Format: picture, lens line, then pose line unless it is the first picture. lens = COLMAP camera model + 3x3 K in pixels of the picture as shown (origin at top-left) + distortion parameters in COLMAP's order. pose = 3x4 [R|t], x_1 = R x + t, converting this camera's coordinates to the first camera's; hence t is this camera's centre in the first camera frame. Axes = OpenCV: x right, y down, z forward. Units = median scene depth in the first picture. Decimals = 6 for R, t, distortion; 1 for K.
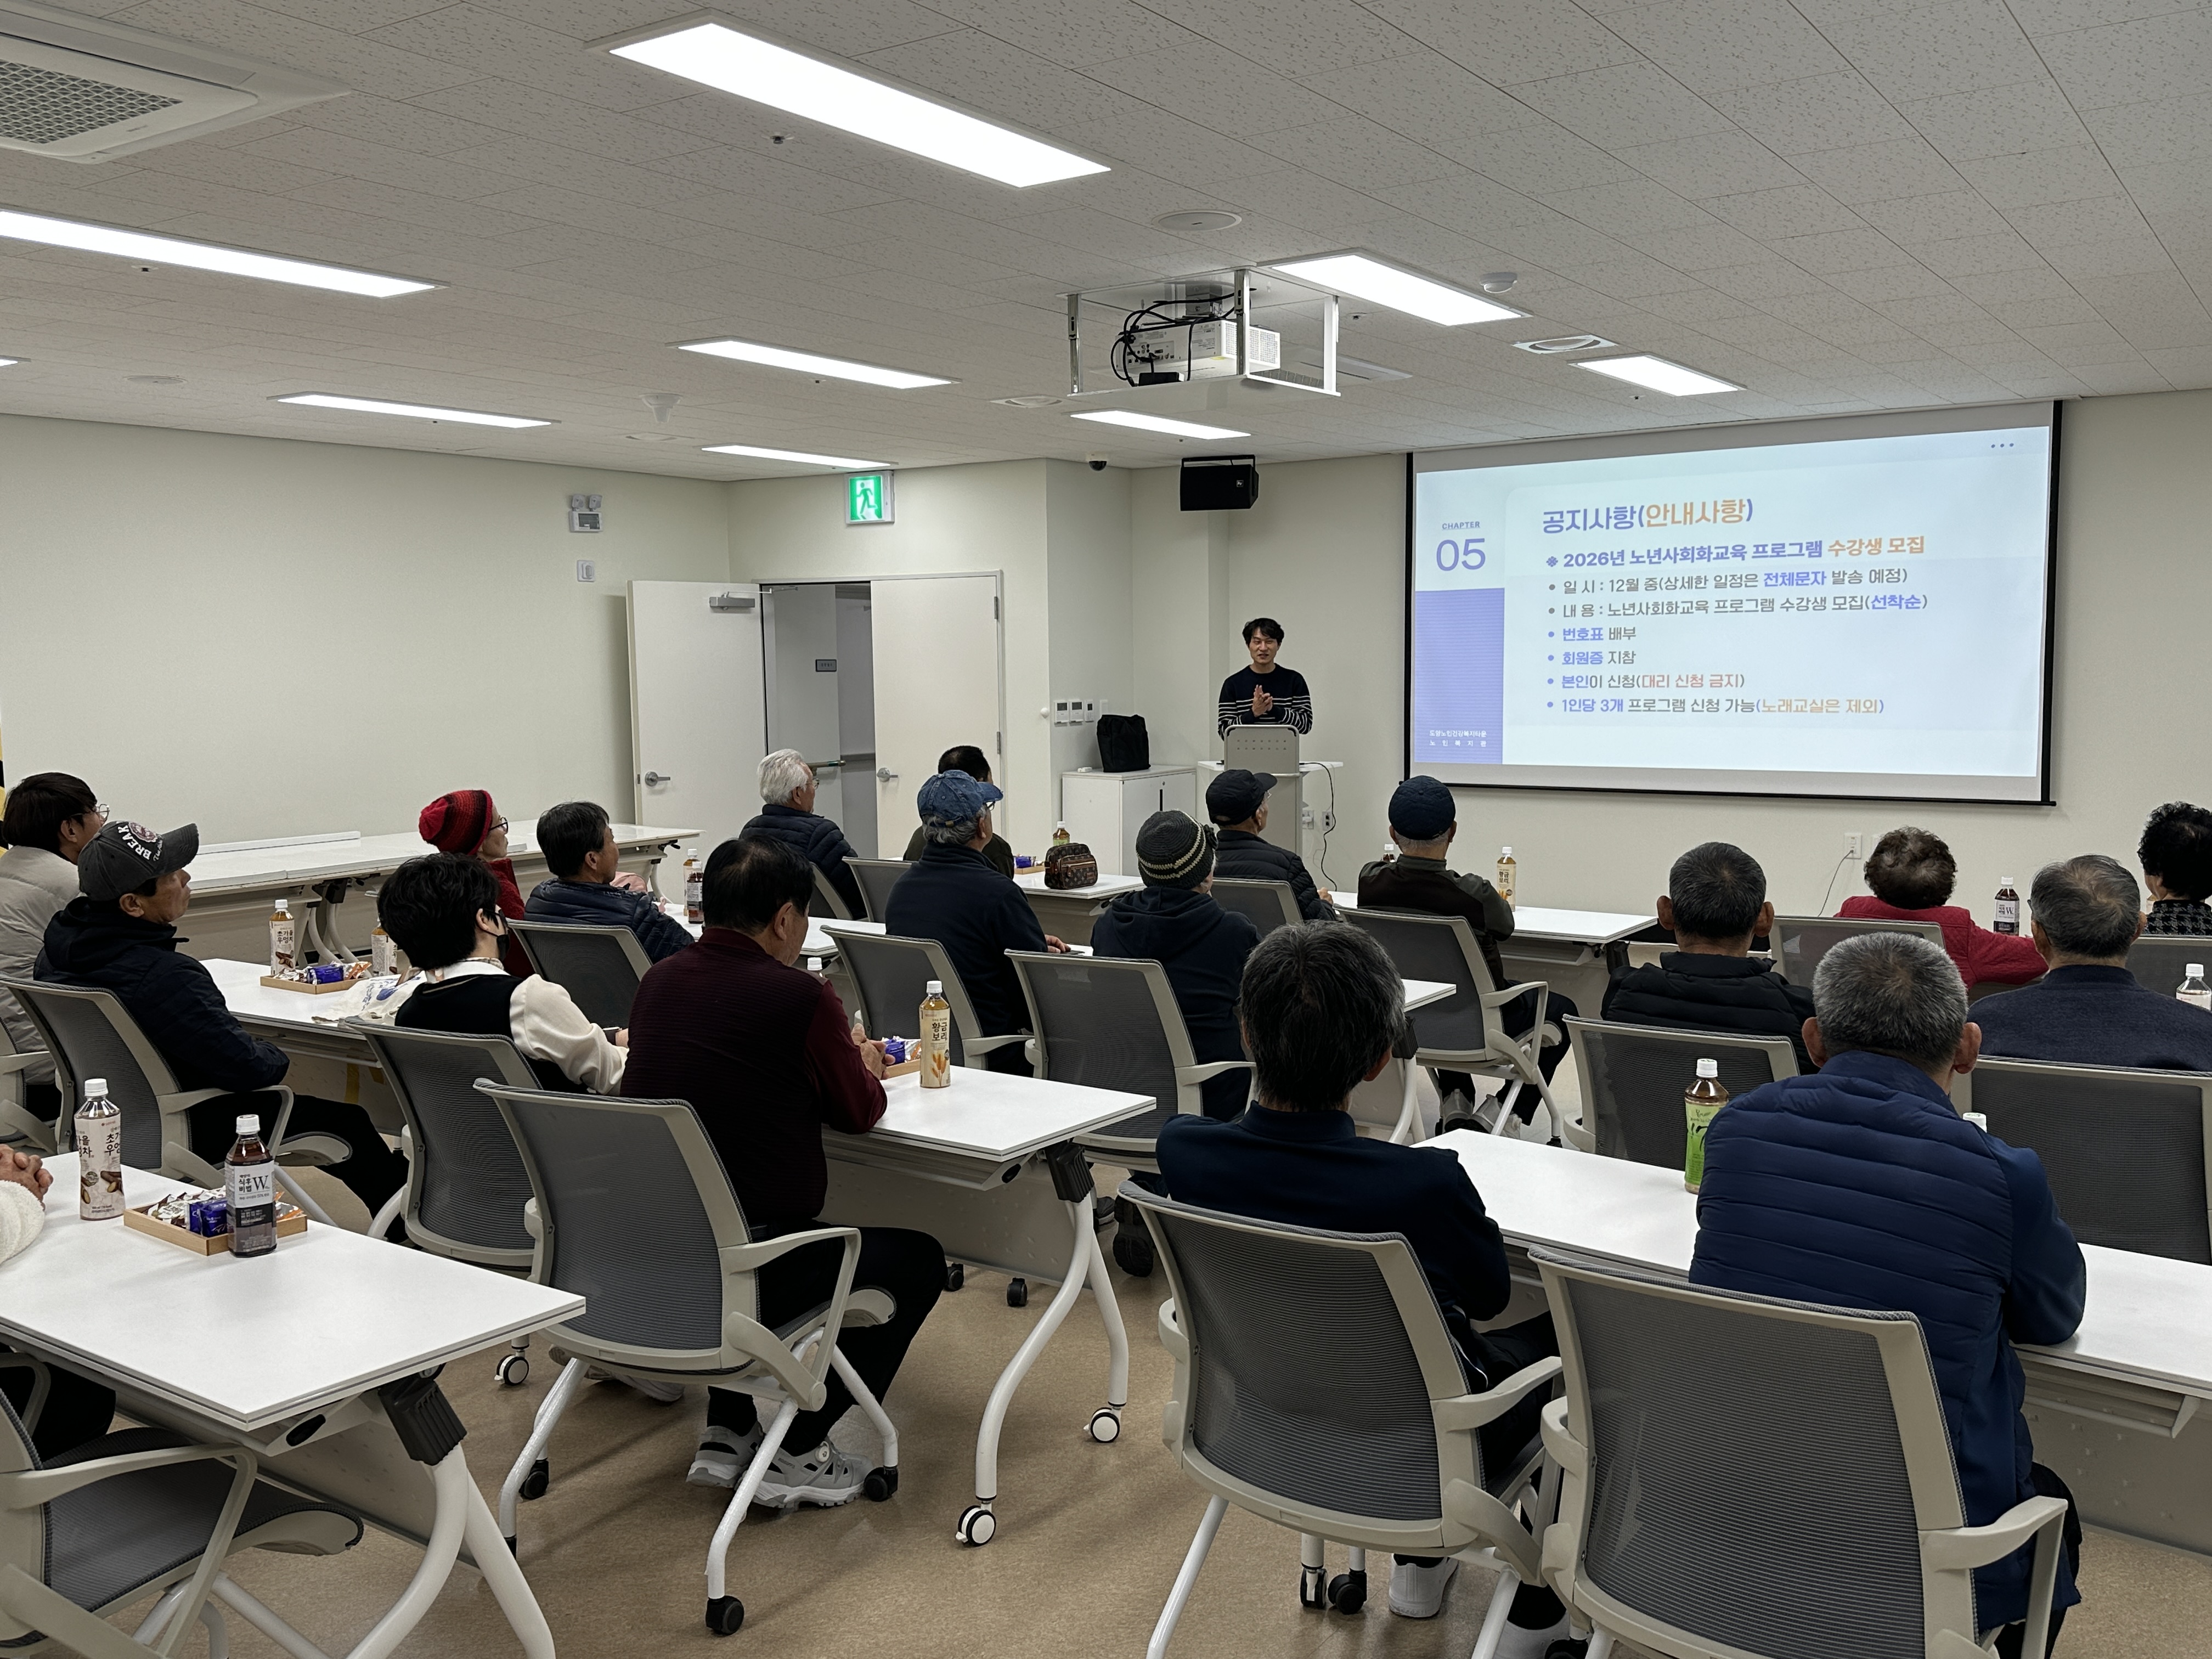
lens RADIAL K [[1869.8, 0, 1109.8], [0, 1869.8, 831.3], [0, 0, 1]] dist [0.035065, -0.025888]
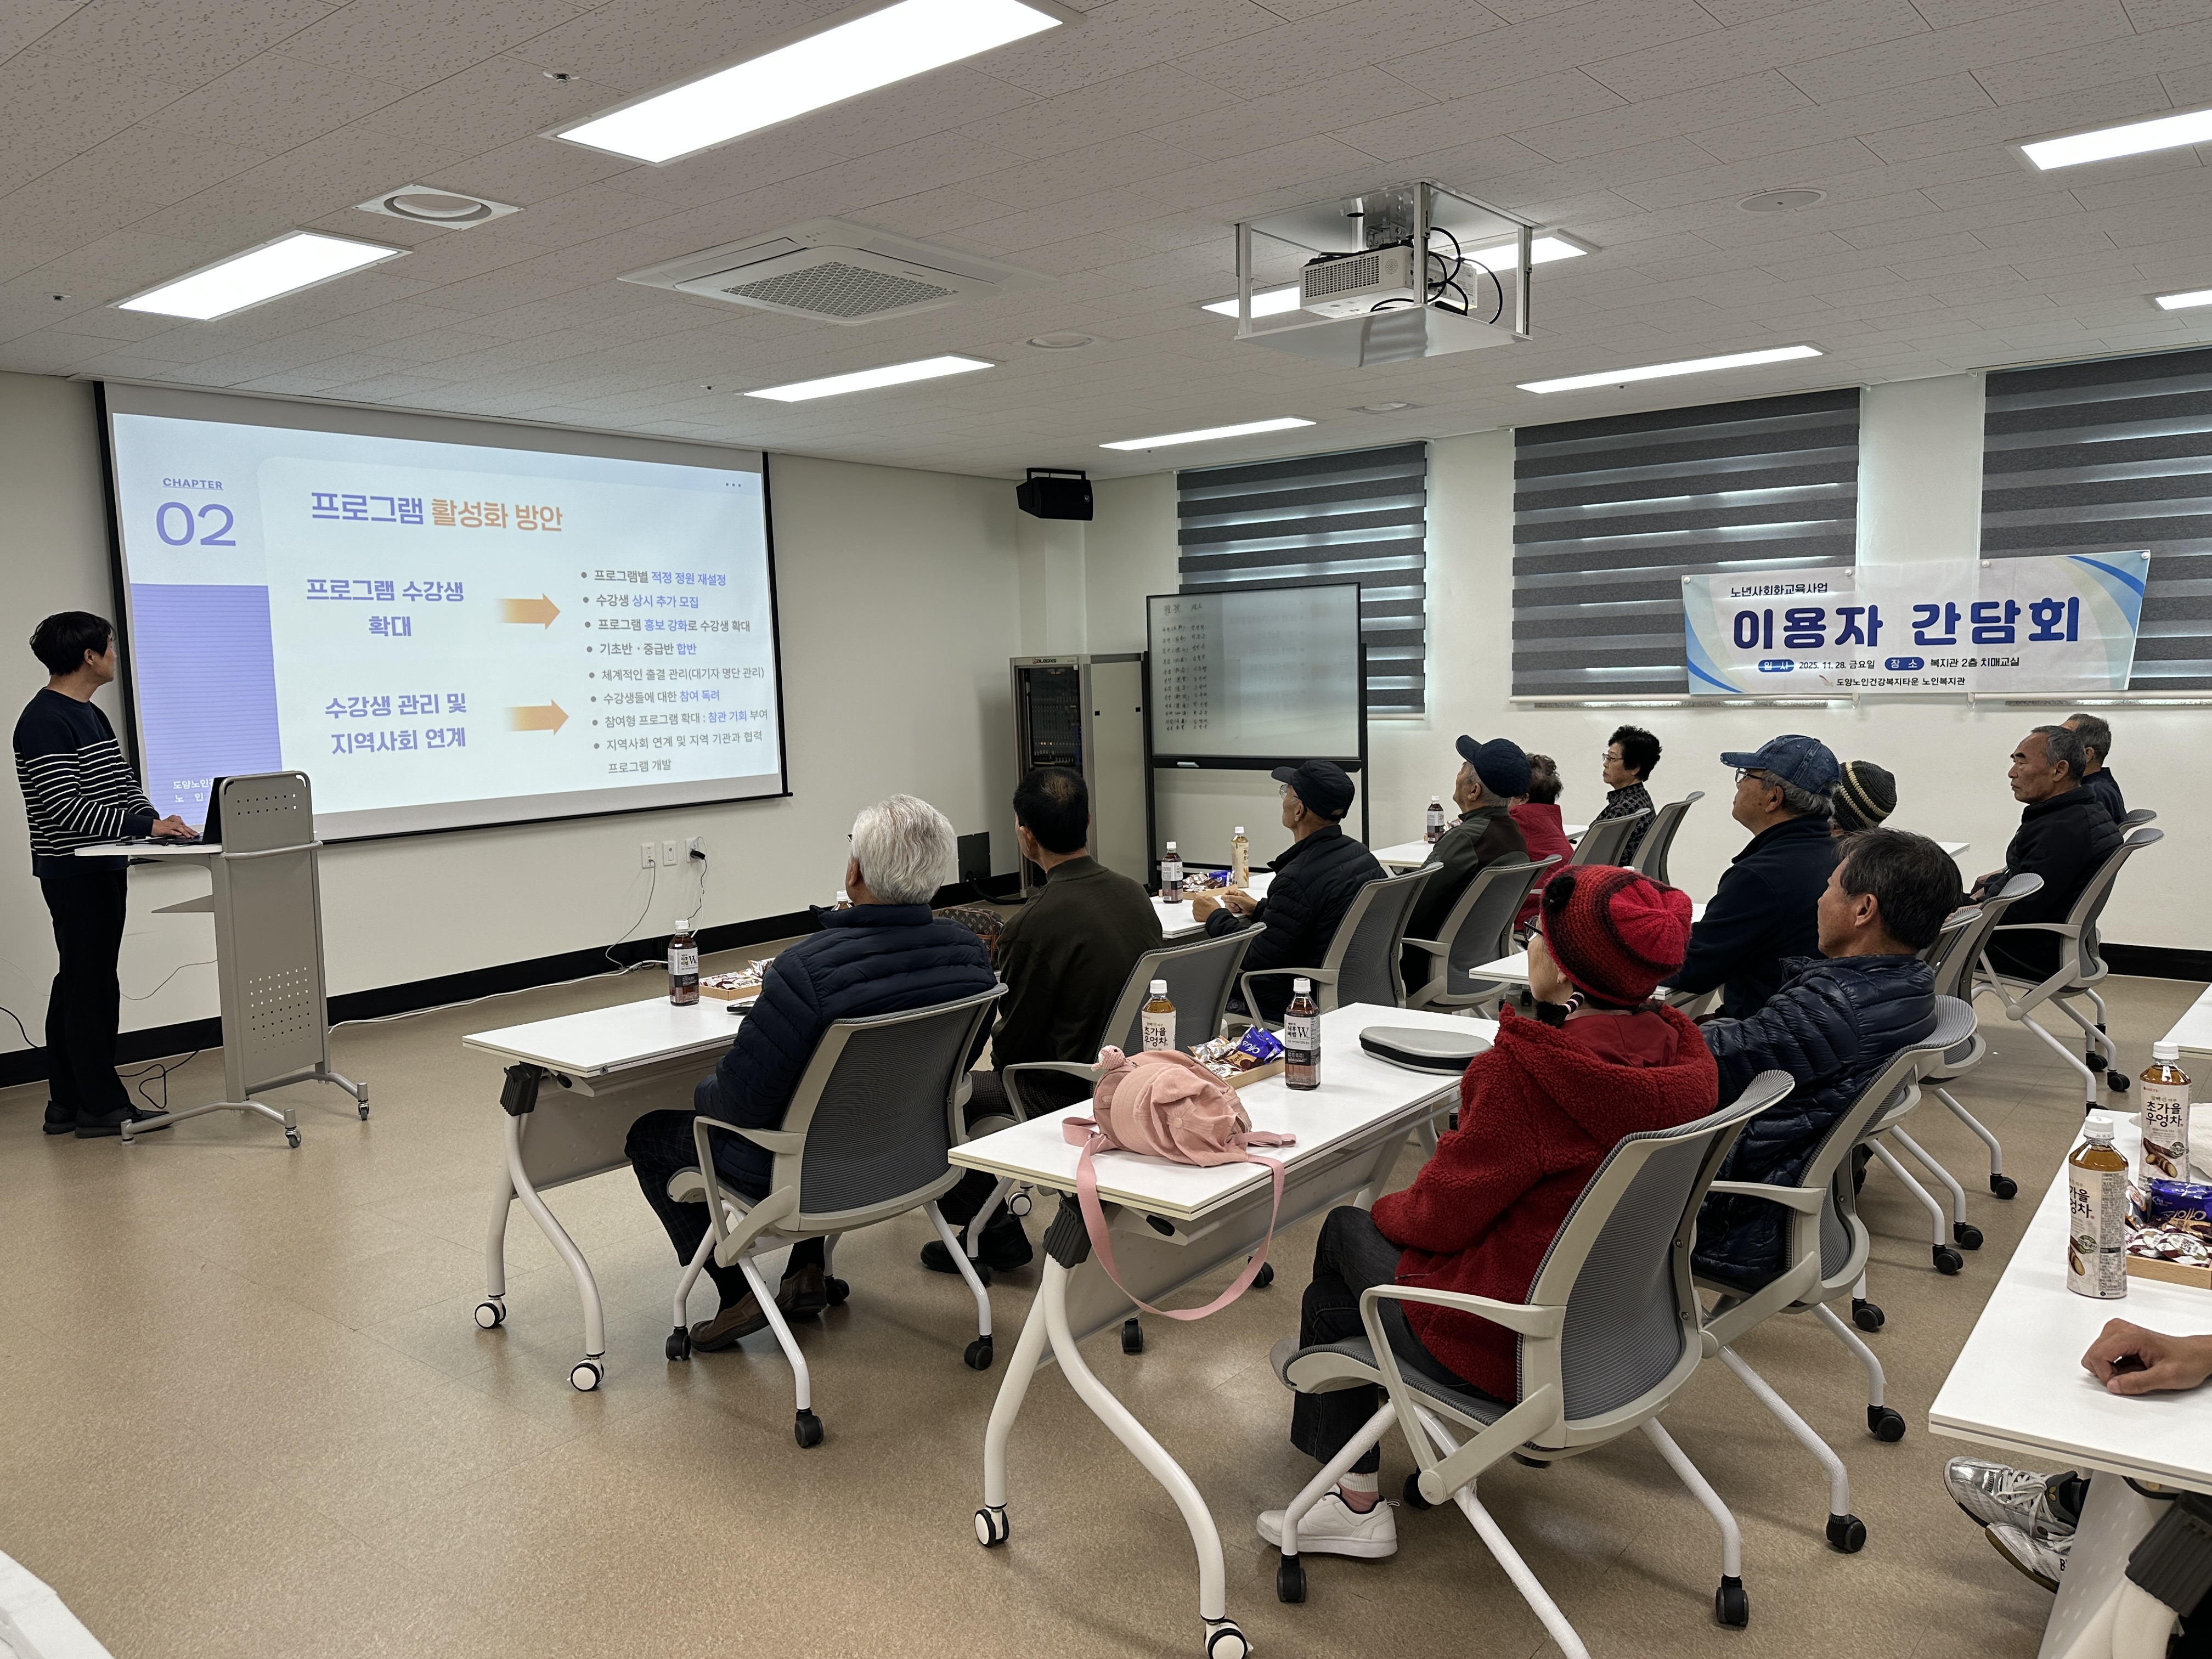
lens RADIAL K [[1658.3, 0, 1093.6], [0, 1658.3, 819.3], [0, 0, 1]] dist [0.034044, -0.031859]
pose [[0.075379, -0.081957, 0.993781, -0.464292], [0.120976, 0.990007, 0.072469, -0.046999], [-0.989789, 0.114761, 0.084541, 0.651285]]
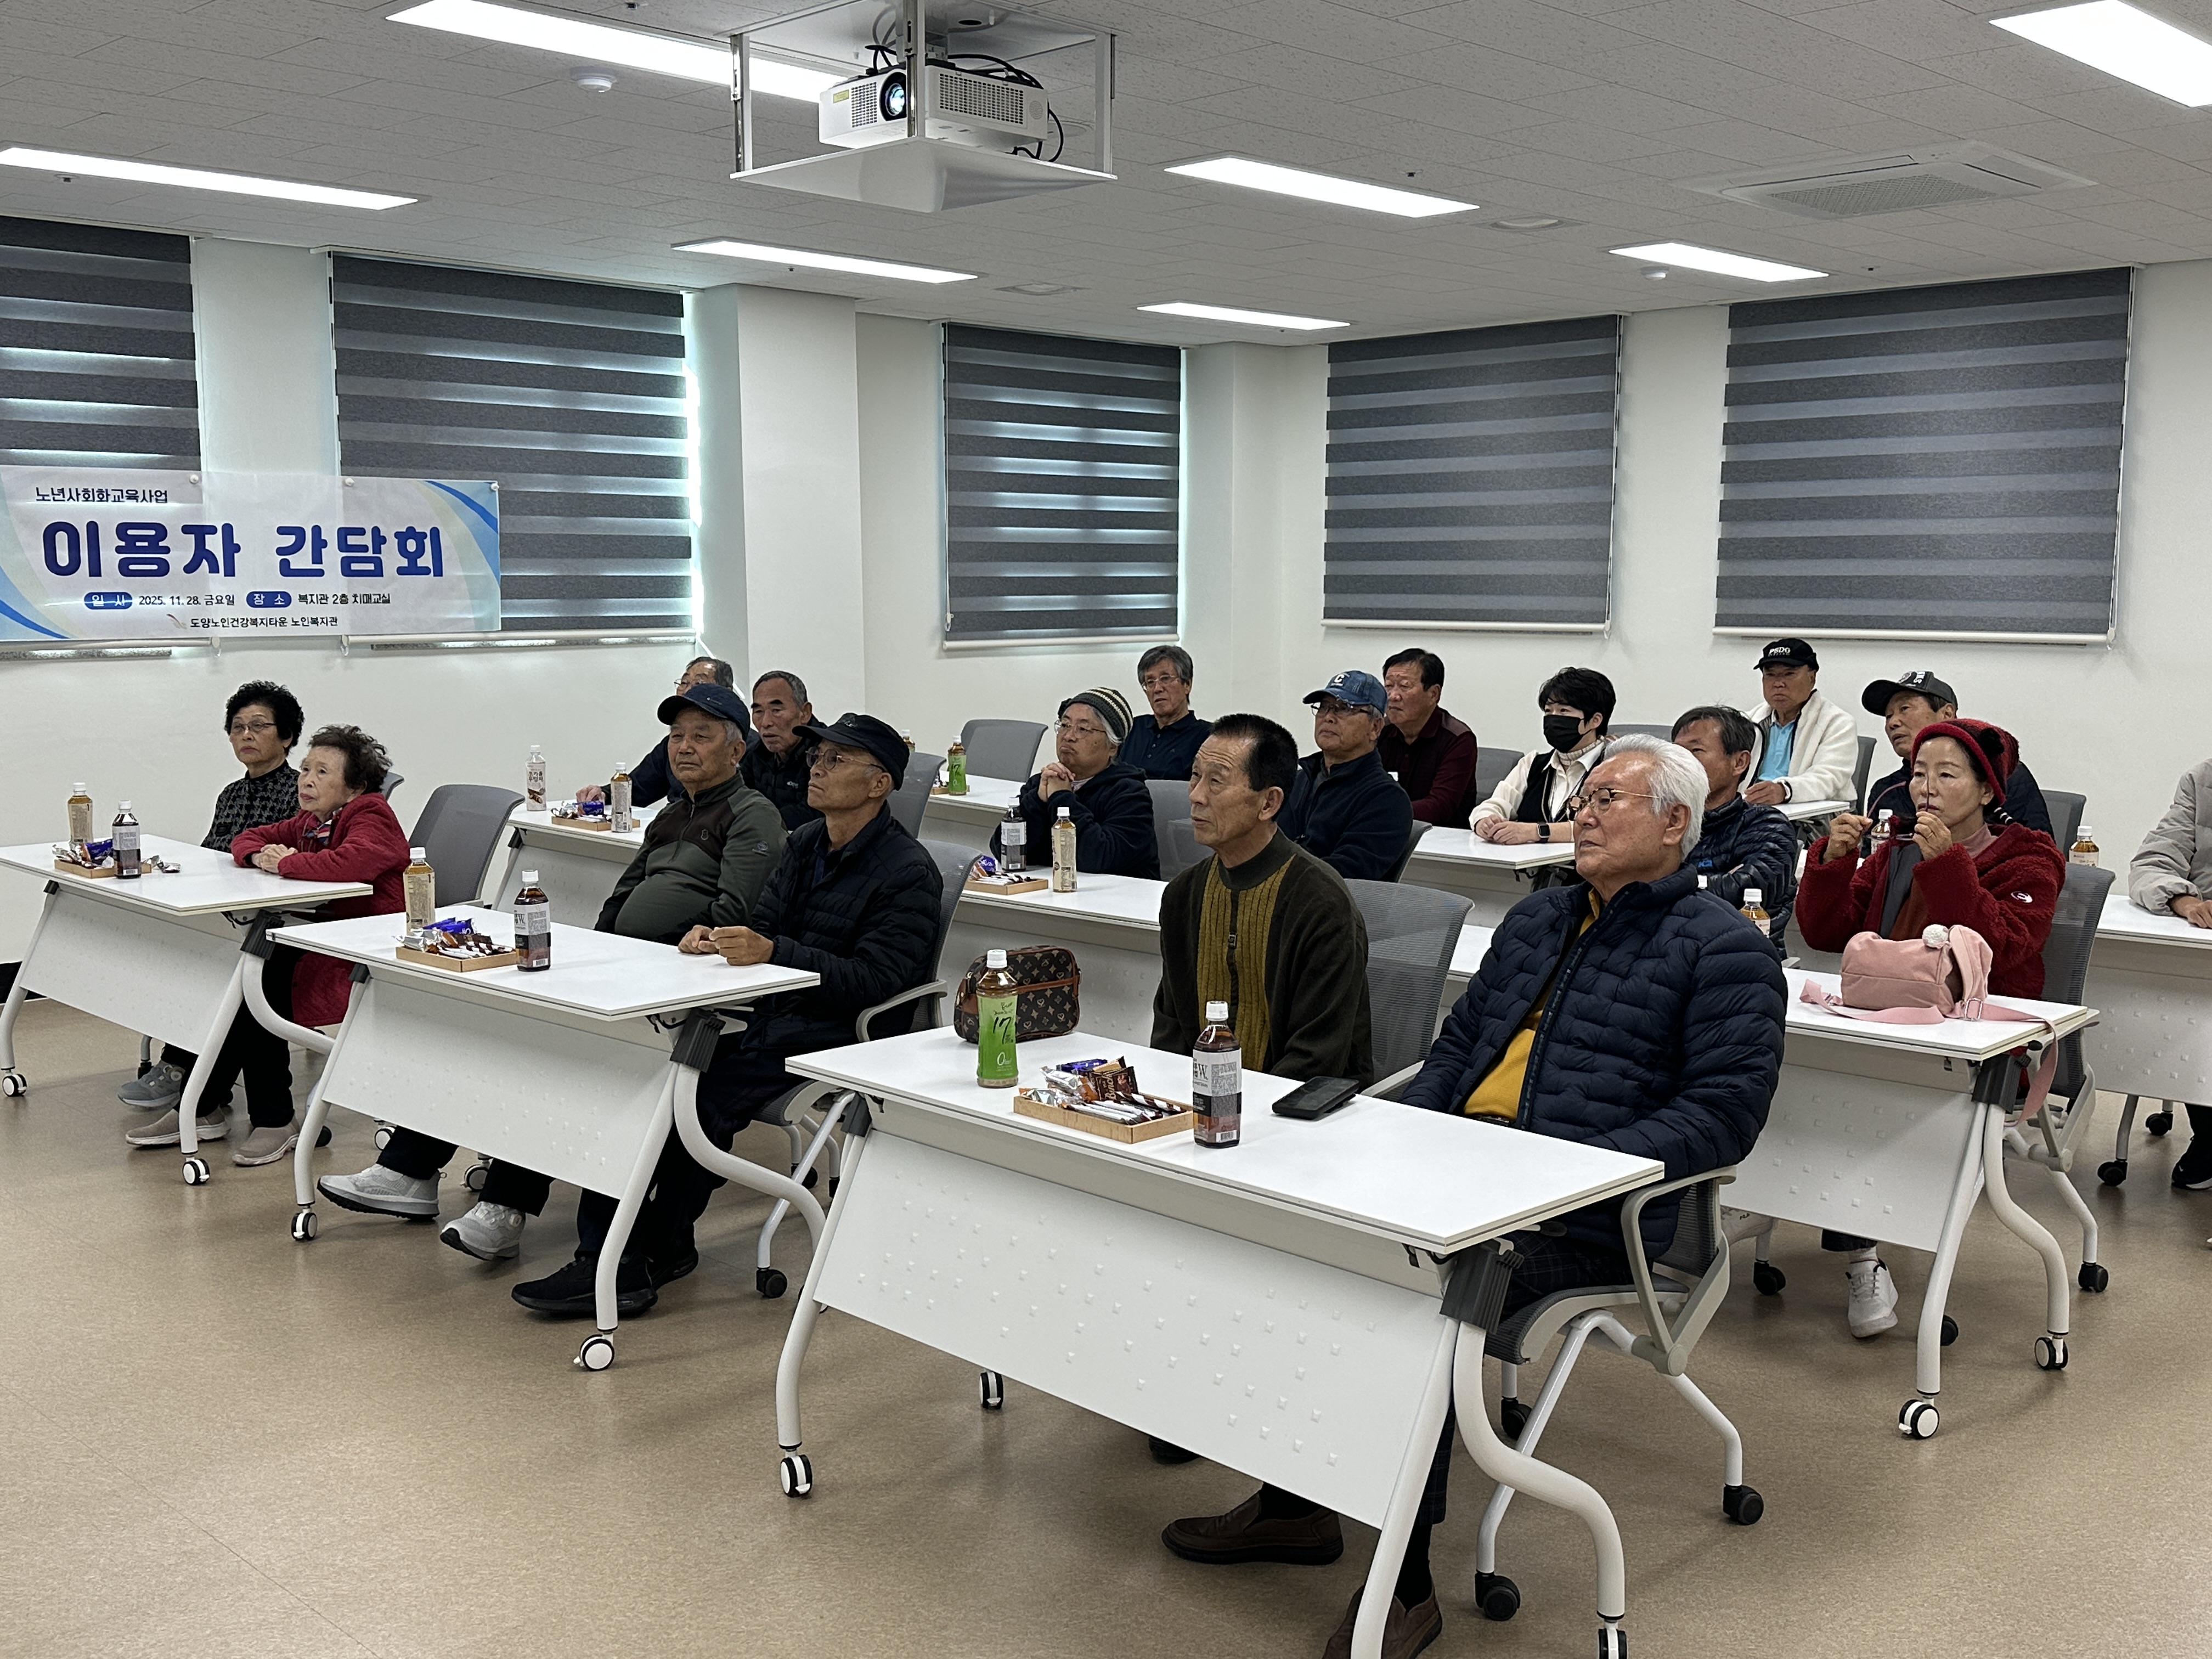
lens RADIAL K [[2141.6, 0, 1107.7], [0, 2141.6, 870.8], [0, 0, 1]] dist [0.069226, 0.000000]
pose [[-0.982967, -0.008961, 0.183565, -0.107115], [0.034567, 0.971971, 0.232547, -0.096745], [-0.180504, 0.234931, -0.955105, 1.085540]]
